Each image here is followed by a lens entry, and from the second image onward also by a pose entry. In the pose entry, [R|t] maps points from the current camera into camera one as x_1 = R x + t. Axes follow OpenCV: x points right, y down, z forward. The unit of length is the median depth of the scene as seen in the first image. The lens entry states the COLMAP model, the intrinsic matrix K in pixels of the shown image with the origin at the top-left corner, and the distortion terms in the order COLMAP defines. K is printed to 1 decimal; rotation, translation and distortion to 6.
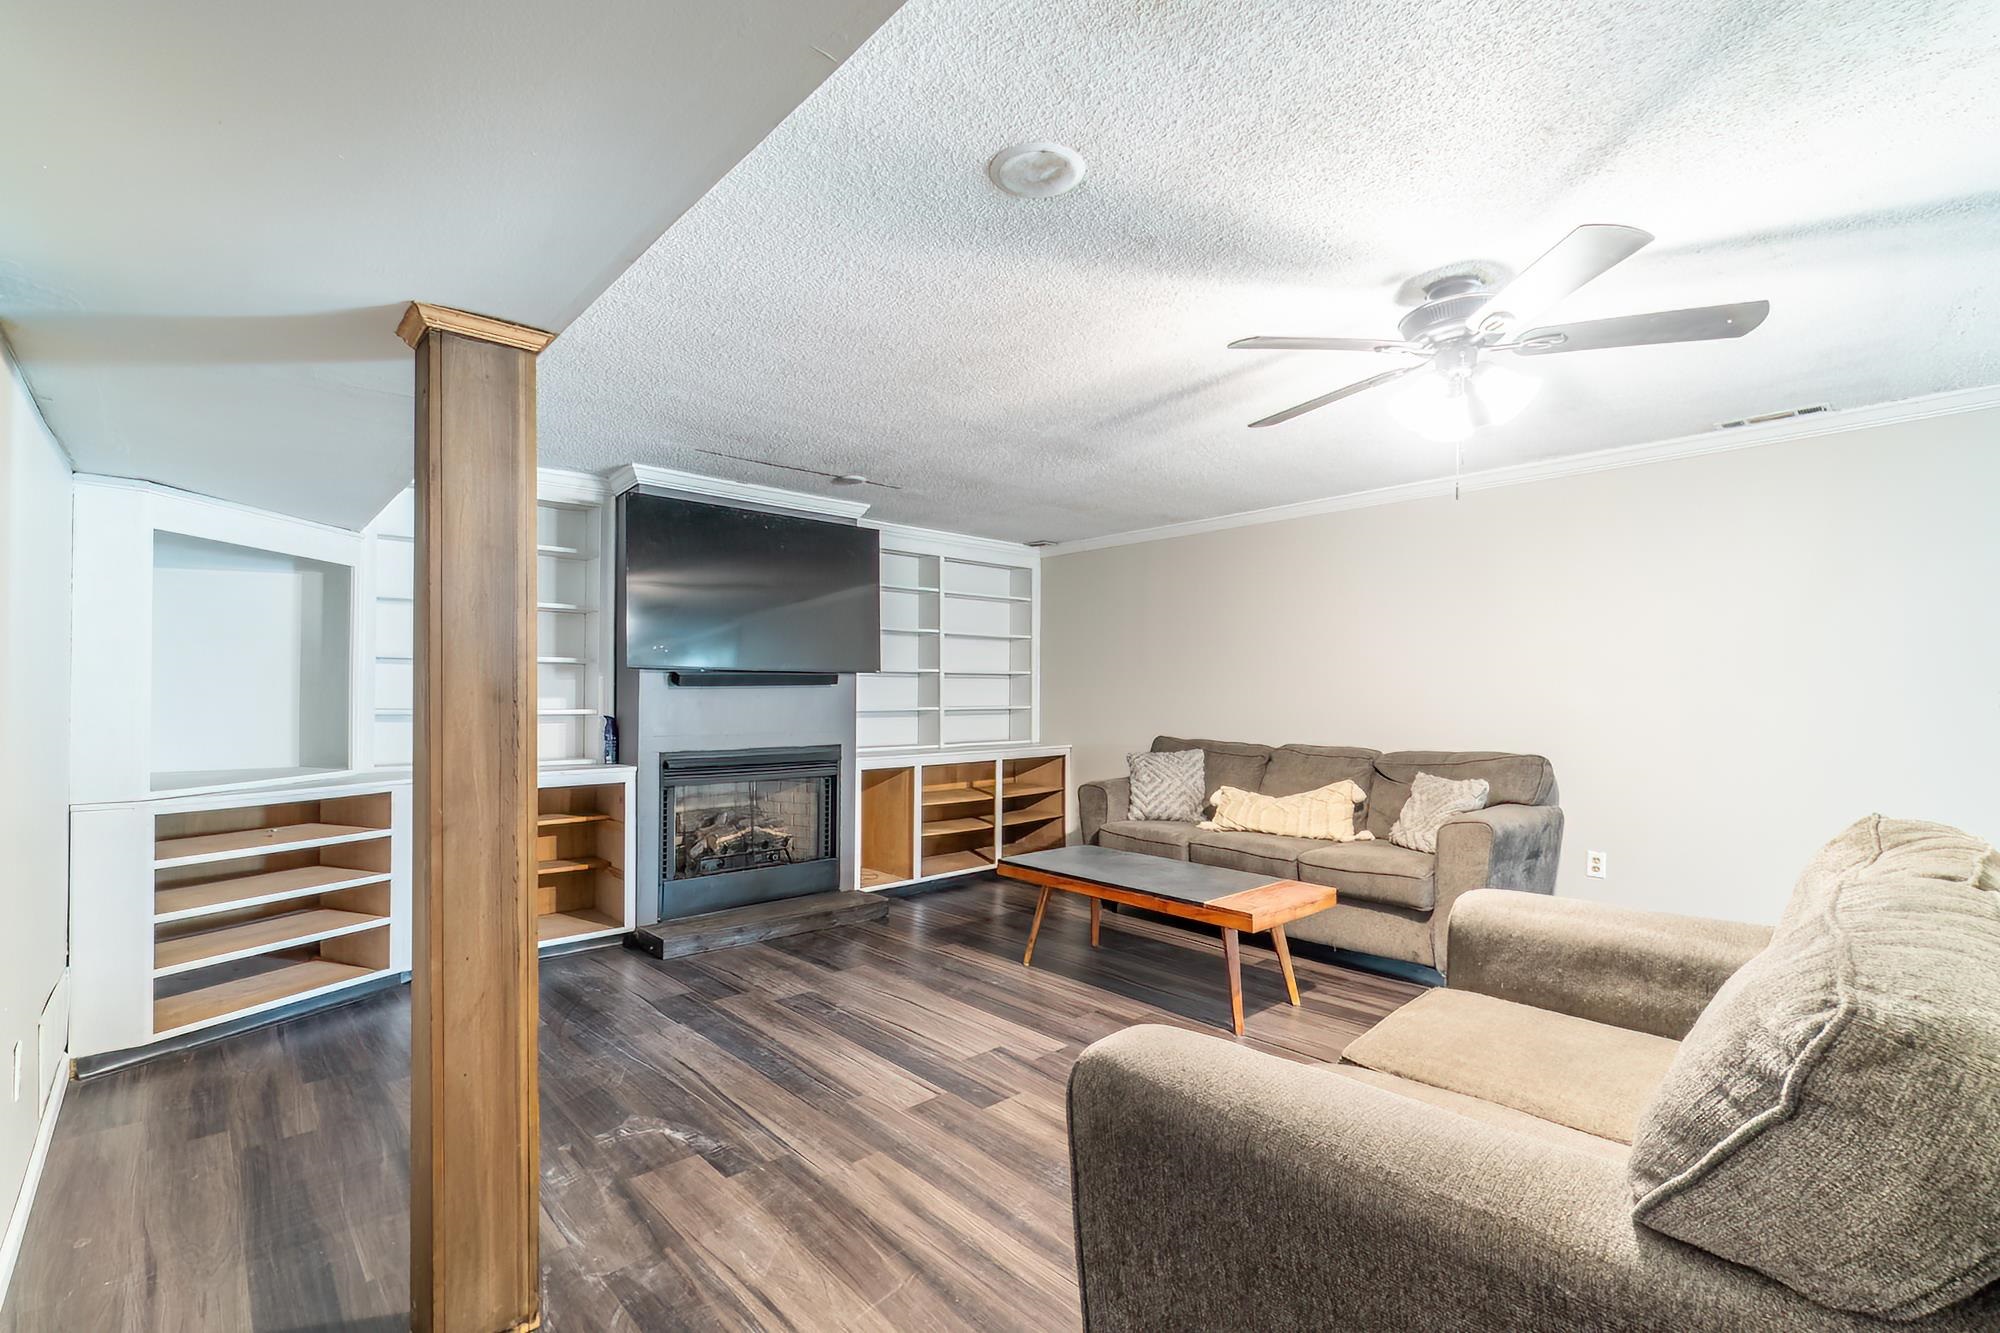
lens RADIAL K [[886.2, 0, 993.1], [0, 886.2, 681.6], [0, 0, 1]] dist [-0.012117, 0.002835]
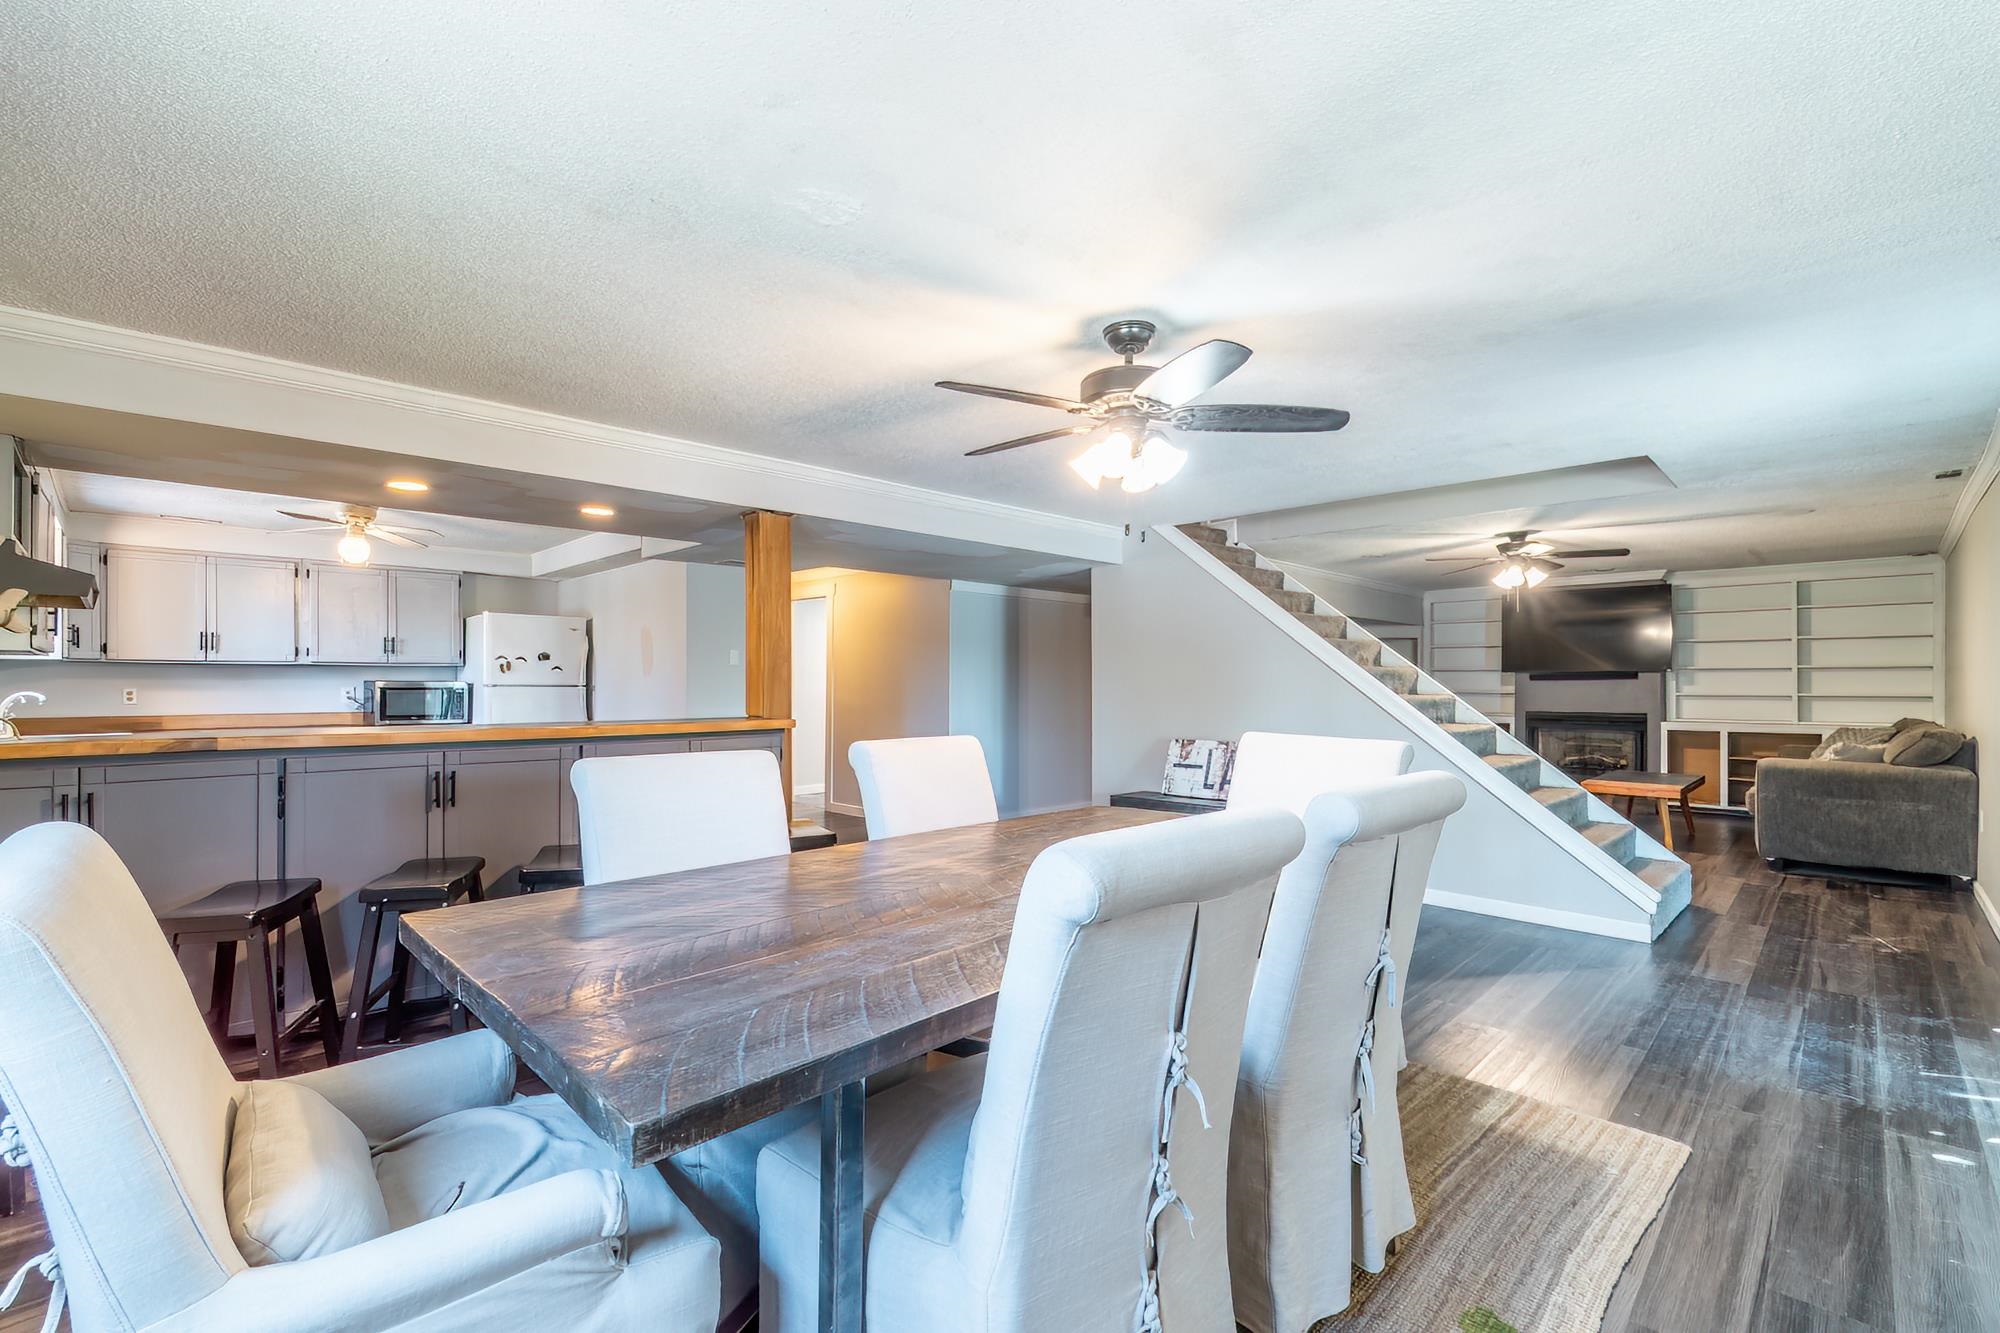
lens RADIAL K [[886.2, 0, 1001.2], [0, 886.2, 682.7], [0, 0, 1]] dist [-0.012117, 0.002835]
pose [[0.055114, -0.001247, -0.998479, 1.883478], [0.015228, 0.999884, -0.000408, -0.009111], [0.998364, -0.015182, 0.055127, -0.437316]]
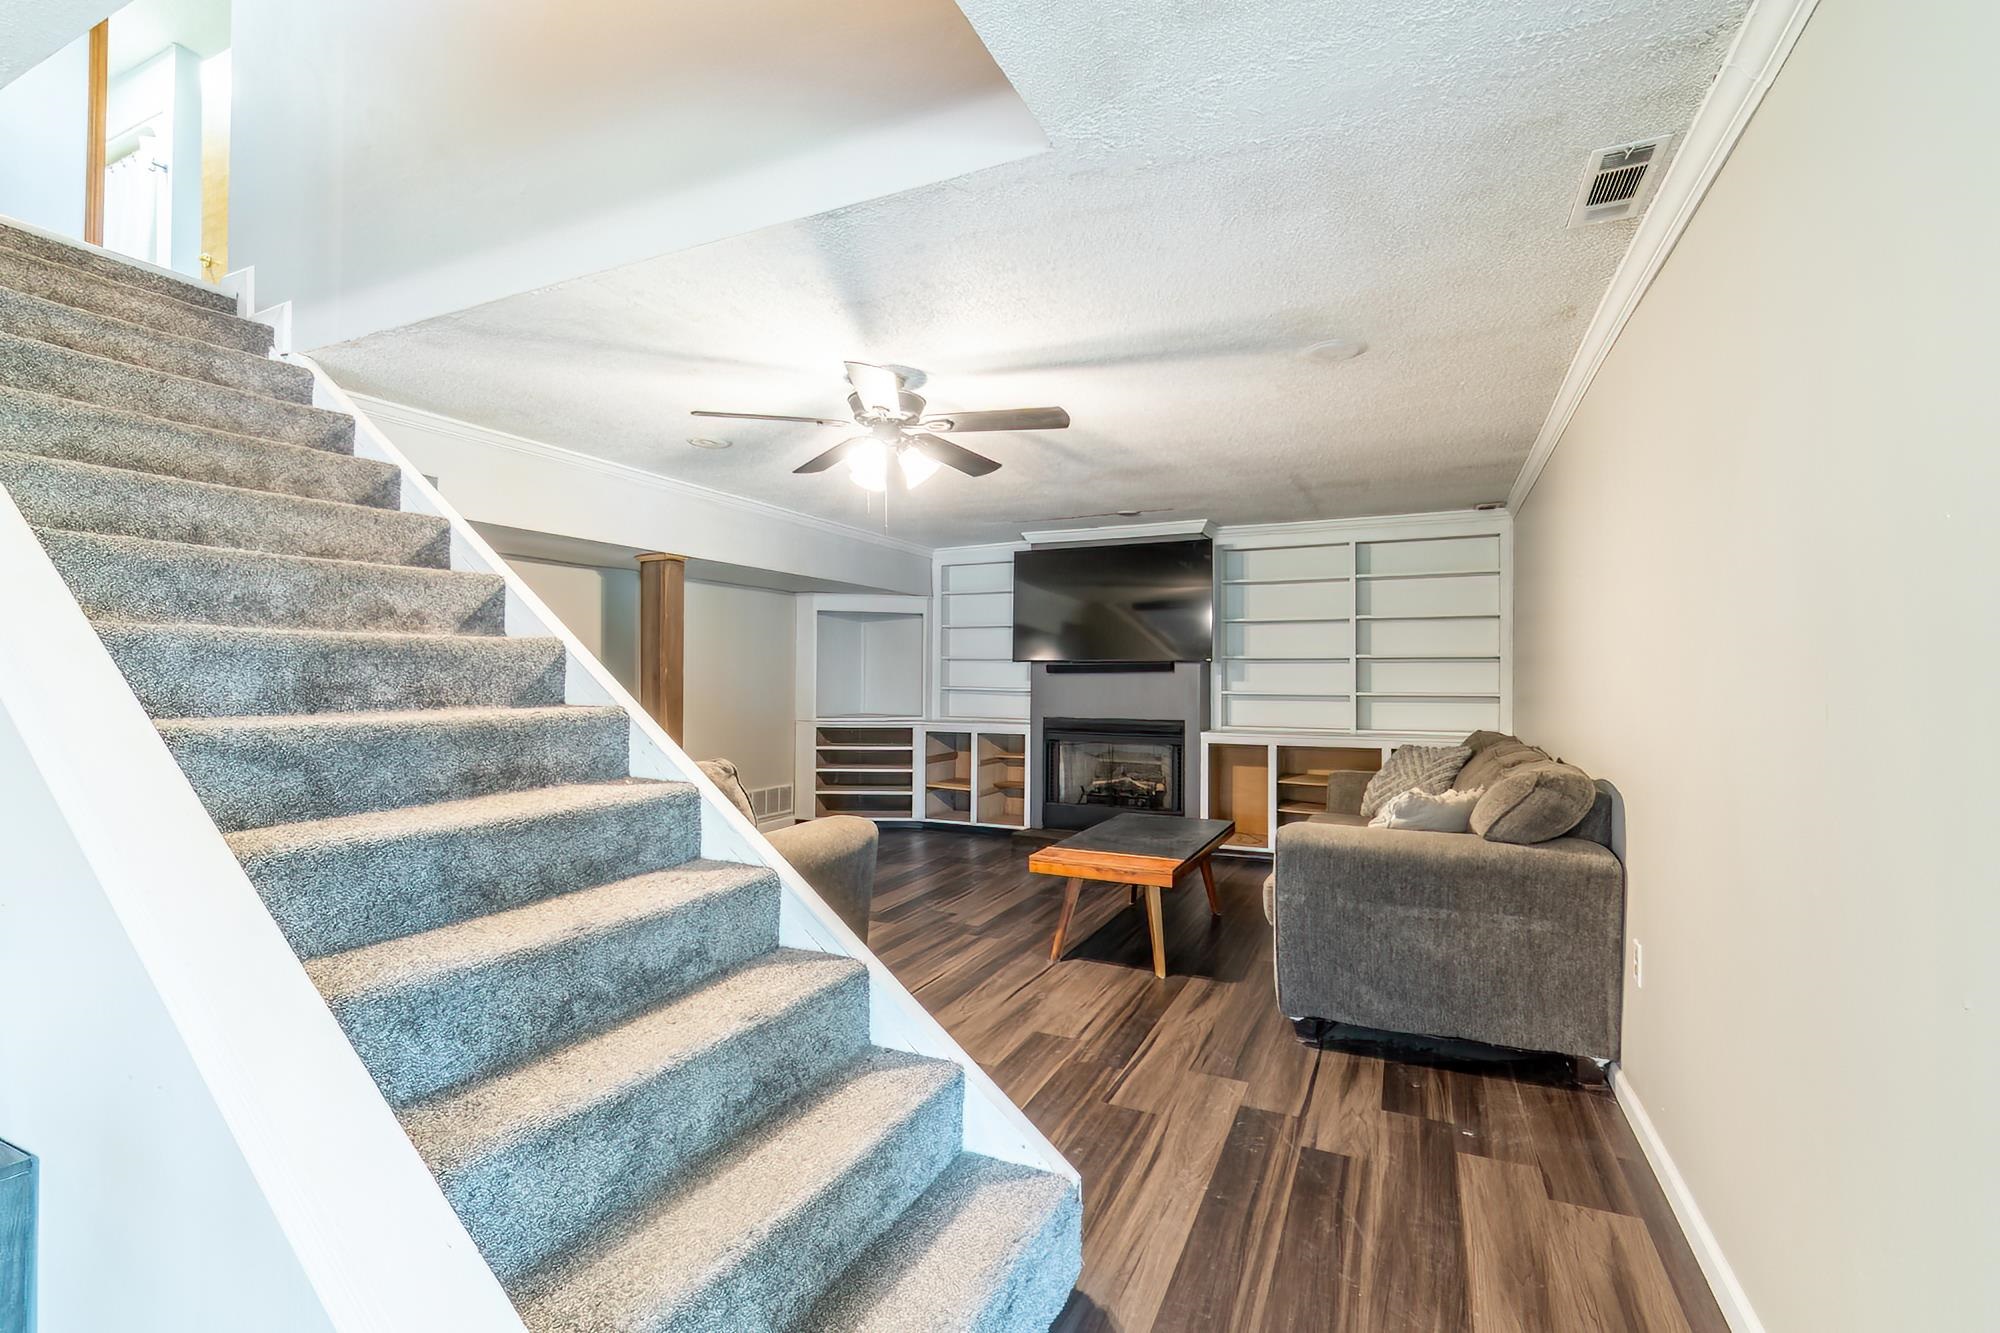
lens RADIAL K [[886.2, 0, 995.0], [0, 886.2, 670.5], [0, 0, 1]] dist [-0.012117, 0.002835]
pose [[0.378506, -0.004938, -0.925586, 1.110309], [0.010778, 0.999941, -0.000927, 0.000560], [0.925536, -0.009625, 0.378537, 0.381223]]
